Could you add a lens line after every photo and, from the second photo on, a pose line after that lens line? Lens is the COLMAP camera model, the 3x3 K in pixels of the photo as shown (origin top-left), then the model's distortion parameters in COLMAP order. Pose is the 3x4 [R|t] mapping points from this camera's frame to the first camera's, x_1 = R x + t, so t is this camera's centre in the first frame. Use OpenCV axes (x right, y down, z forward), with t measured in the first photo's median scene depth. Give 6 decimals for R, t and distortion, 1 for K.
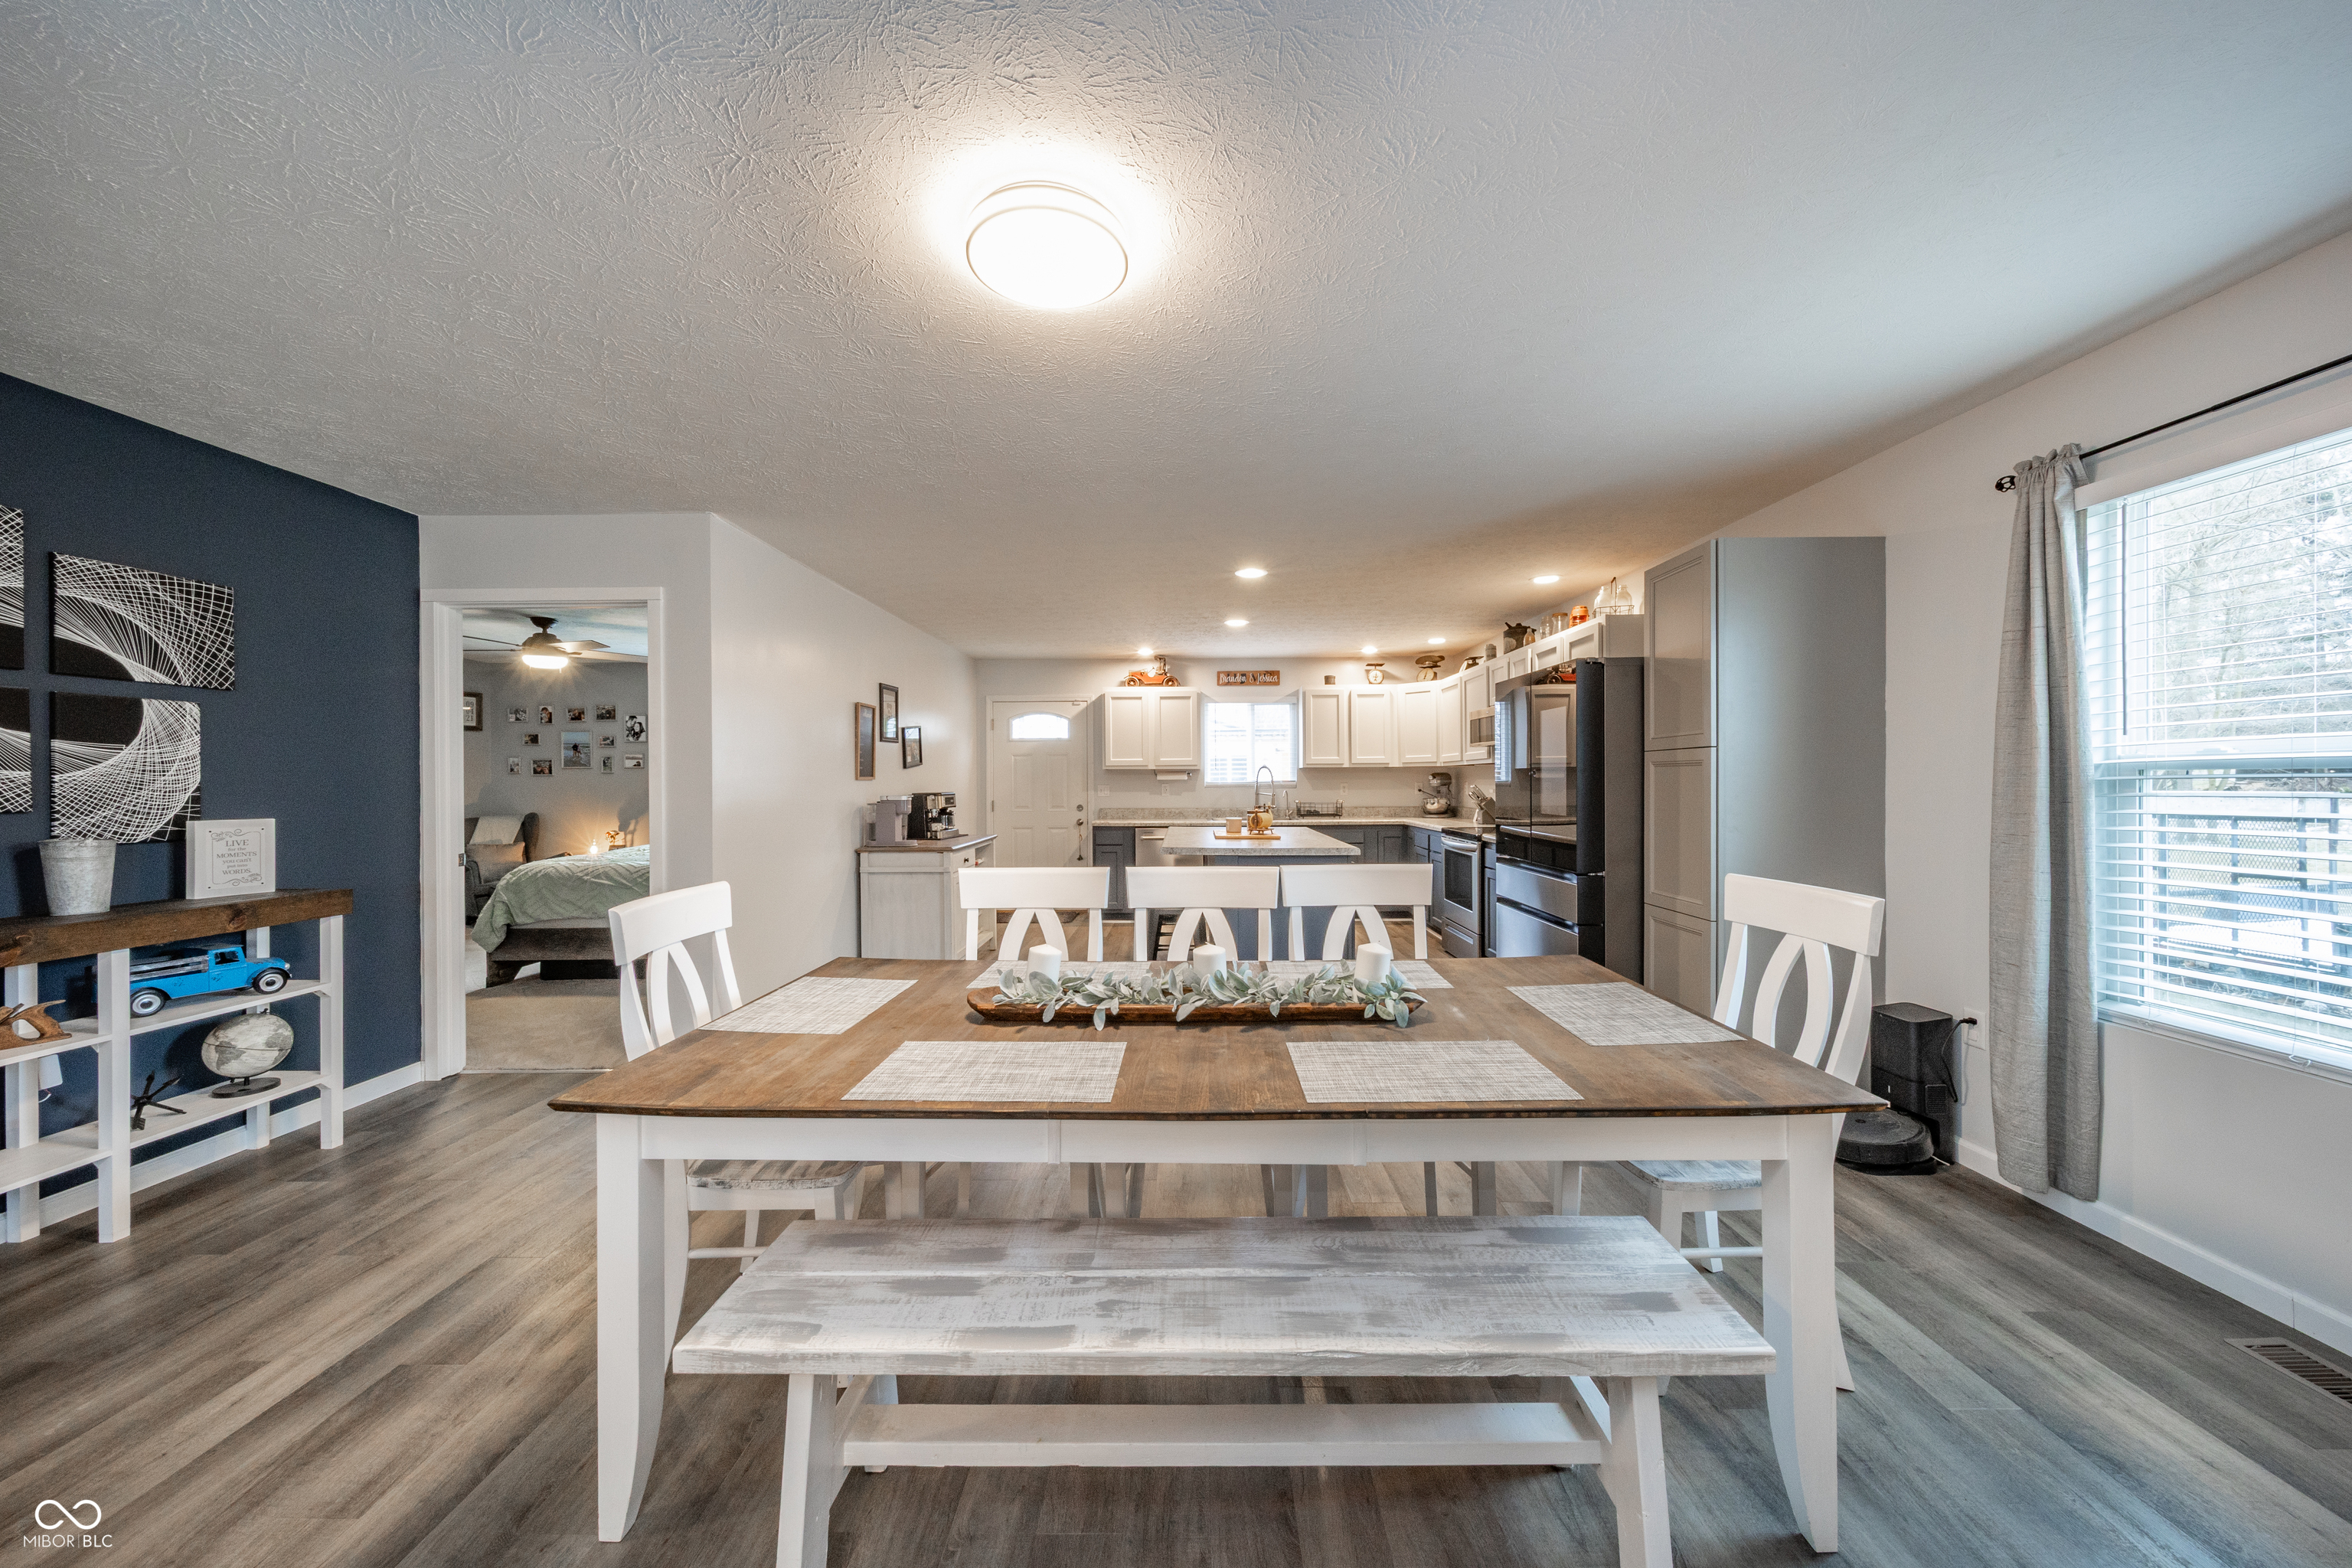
lens RADIAL K [[830.9, 0, 1196.7], [0, 830.9, 781.7], [0, 0, 1]] dist [0.000224, 0.000008]
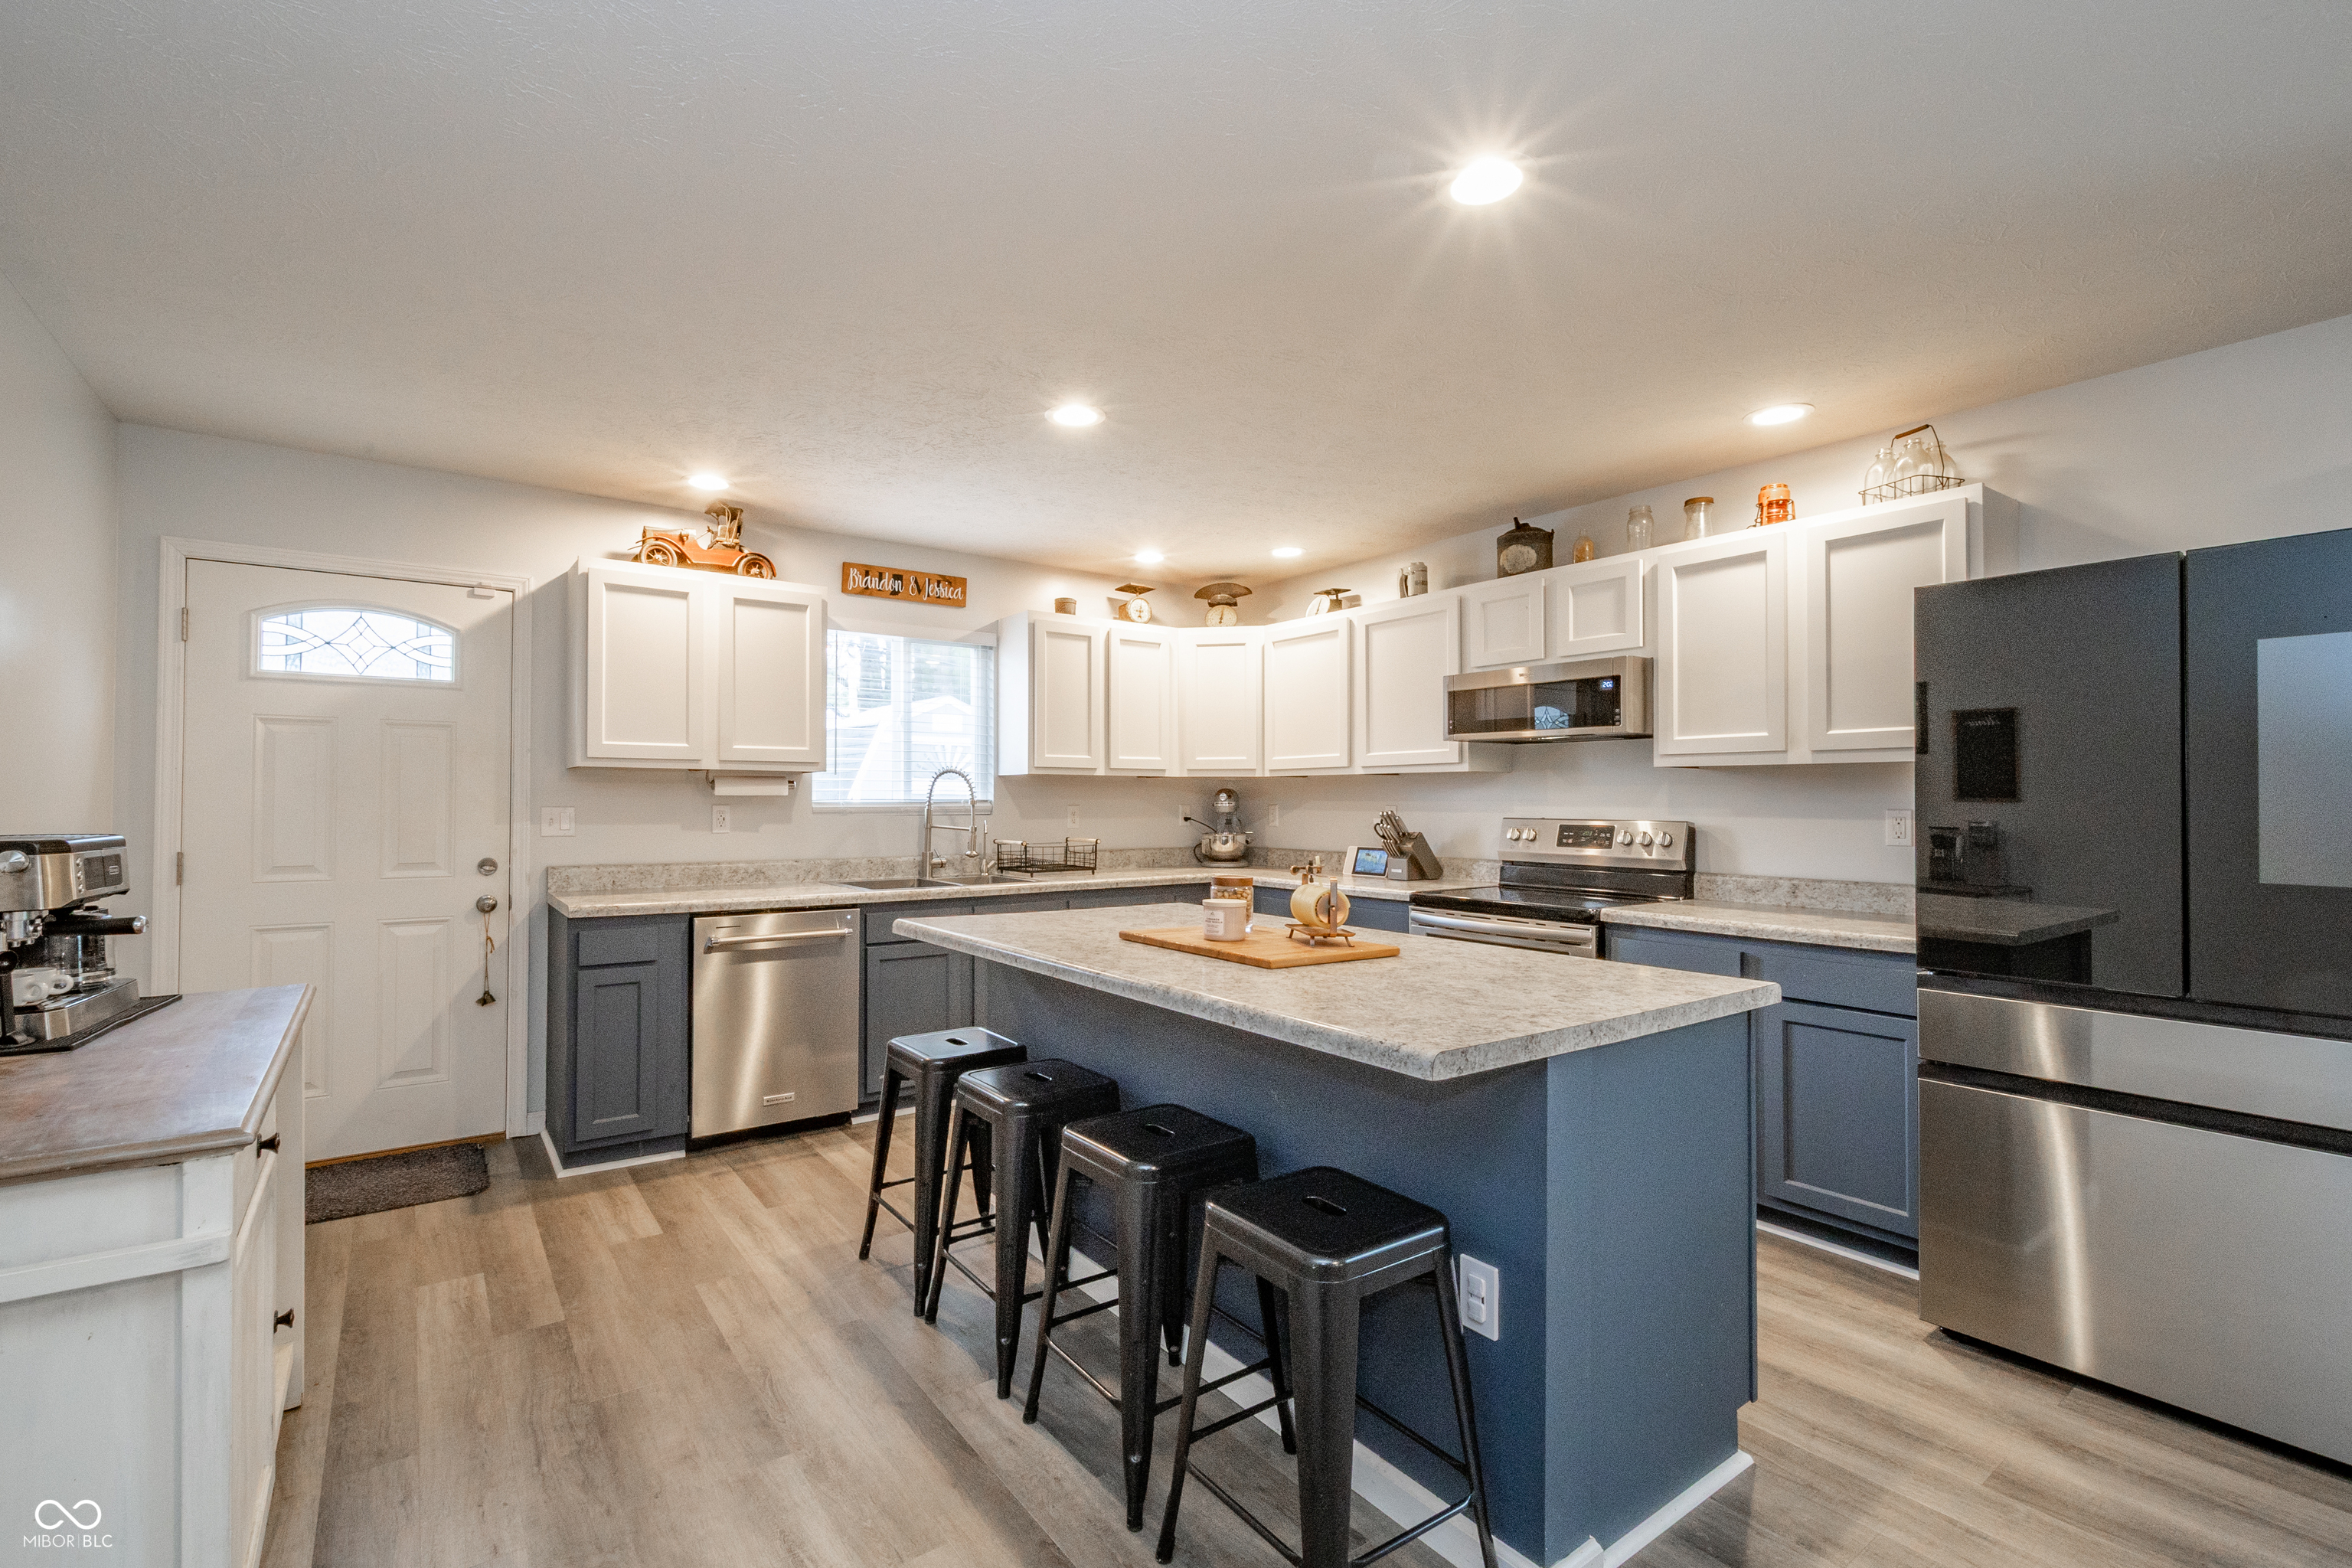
lens RADIAL K [[1030.1, 0, 1136.1], [0, 1030.1, 788.2], [0, 0, 1]] dist [0.000611, 0.000014]
pose [[0.818820, 0.016198, 0.573822, -0.177230], [-0.007906, 0.999825, -0.016942, 0.001343], [-0.573996, 0.009336, 0.818805, 0.461769]]
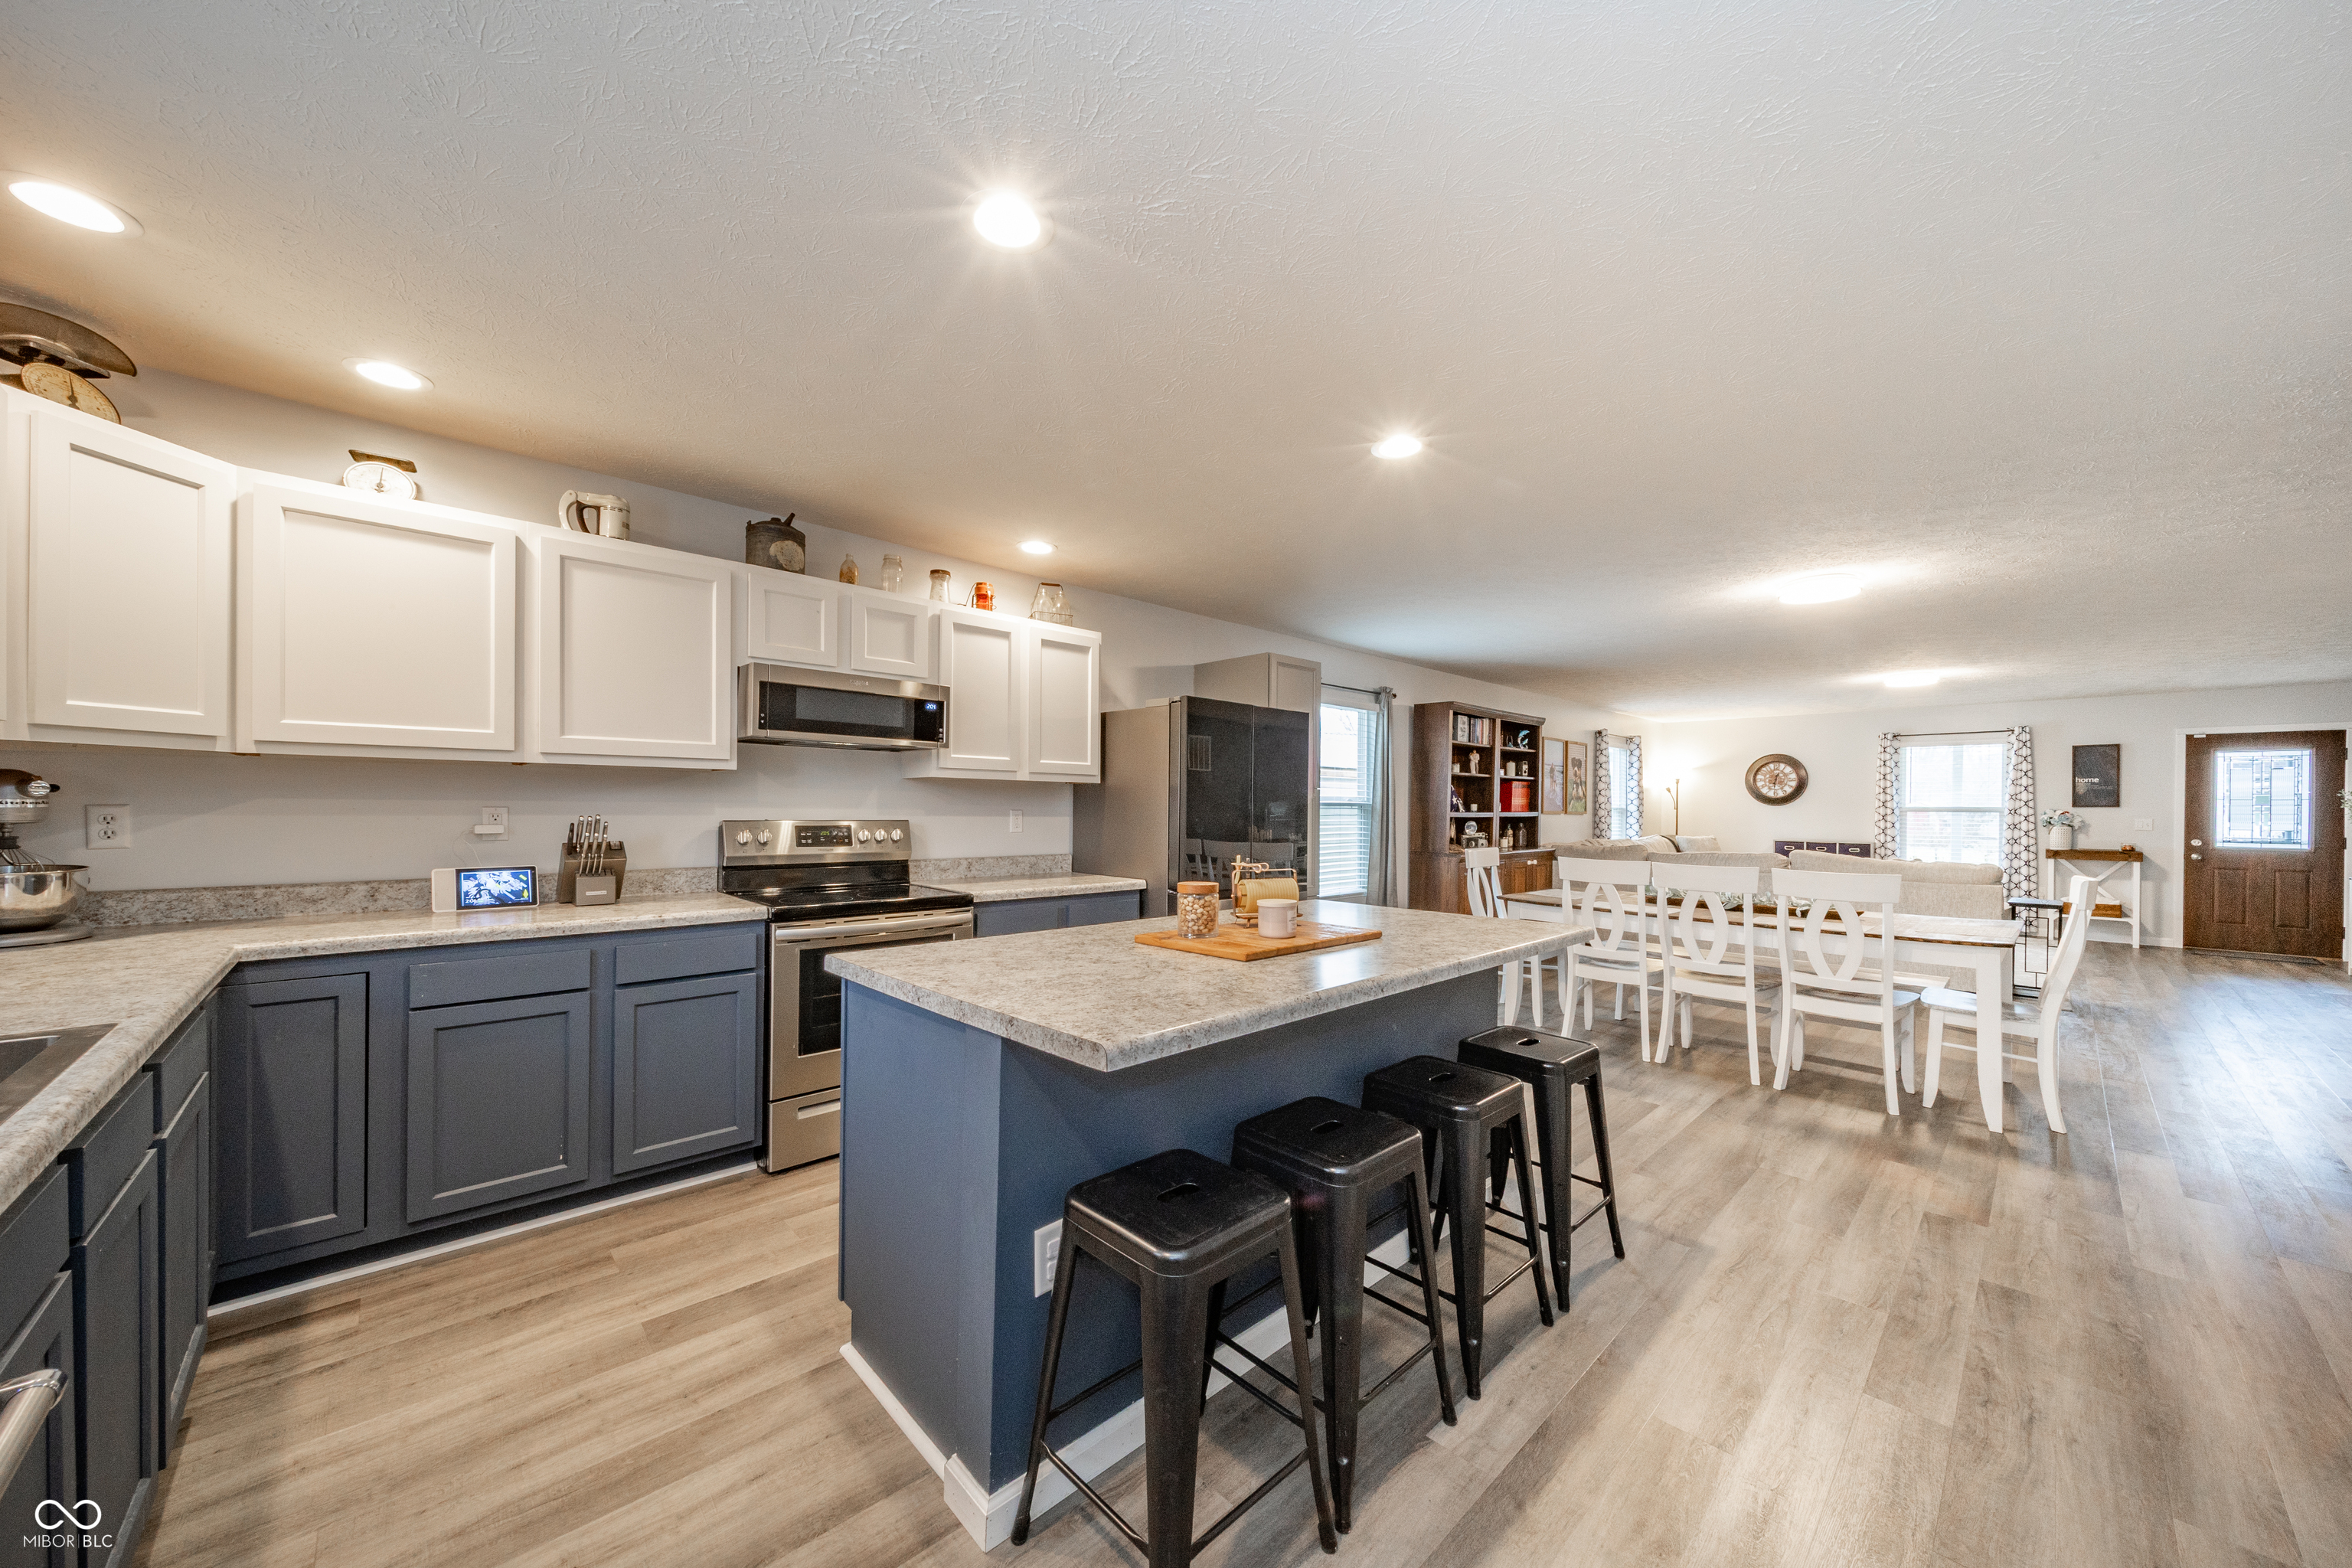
lens RADIAL K [[834.0, 0, 1182.2], [0, 834.0, 805.1], [0, 0, 1]] dist [-0.001211, -0.000373]
pose [[-0.686802, -0.000016, 0.726845, -0.155242], [-0.005350, 0.999973, -0.005033, -0.000553], [-0.726825, -0.007345, -0.686783, 0.934821]]
